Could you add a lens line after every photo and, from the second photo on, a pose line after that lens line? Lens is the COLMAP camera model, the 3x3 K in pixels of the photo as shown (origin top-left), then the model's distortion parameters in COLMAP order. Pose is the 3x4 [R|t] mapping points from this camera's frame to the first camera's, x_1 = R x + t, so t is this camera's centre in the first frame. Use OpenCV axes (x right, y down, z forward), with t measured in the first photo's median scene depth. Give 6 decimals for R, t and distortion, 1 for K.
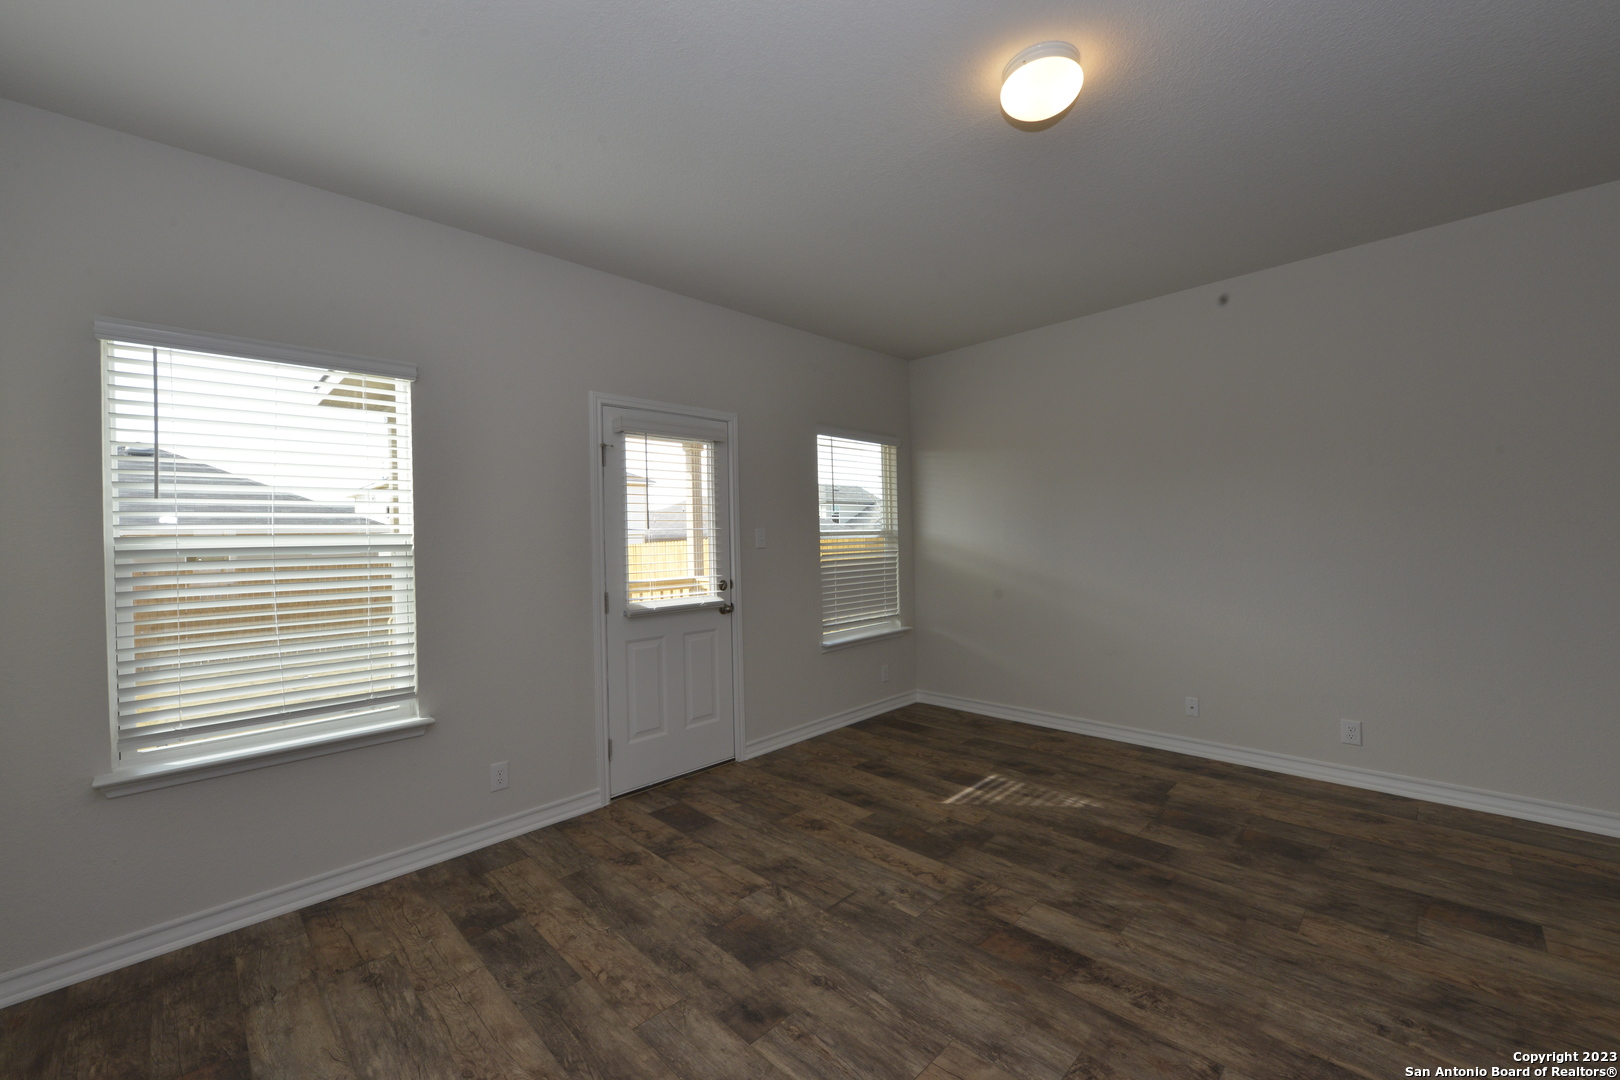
lens RADIAL K [[631.9, 0, 815.4], [0, 631.9, 533.8], [0, 0, 1]] dist [-0.010552, -0.000279]
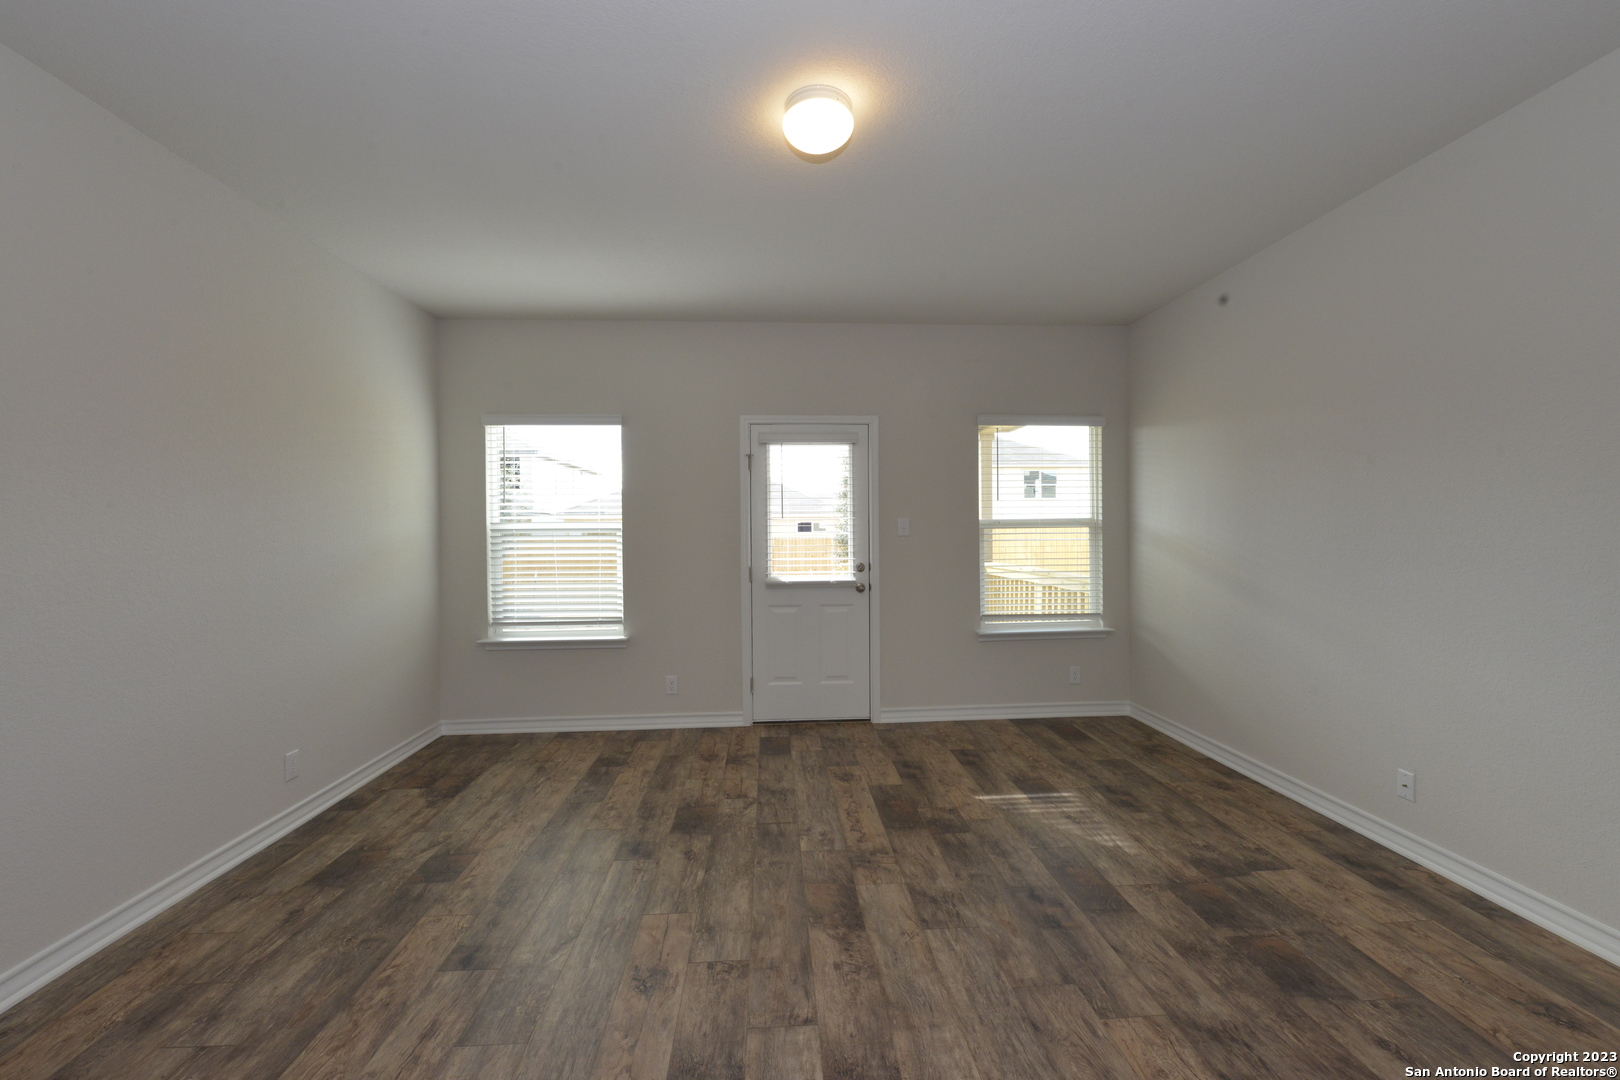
lens RADIAL K [[631.9, 0, 813.8], [0, 631.9, 530.3], [0, 0, 1]] dist [-0.010552, -0.000279]
pose [[0.756441, 0.018224, -0.653808, 0.732119], [-0.005288, 0.999750, 0.021748, -0.013996], [0.654041, -0.012994, 0.756348, 0.100609]]
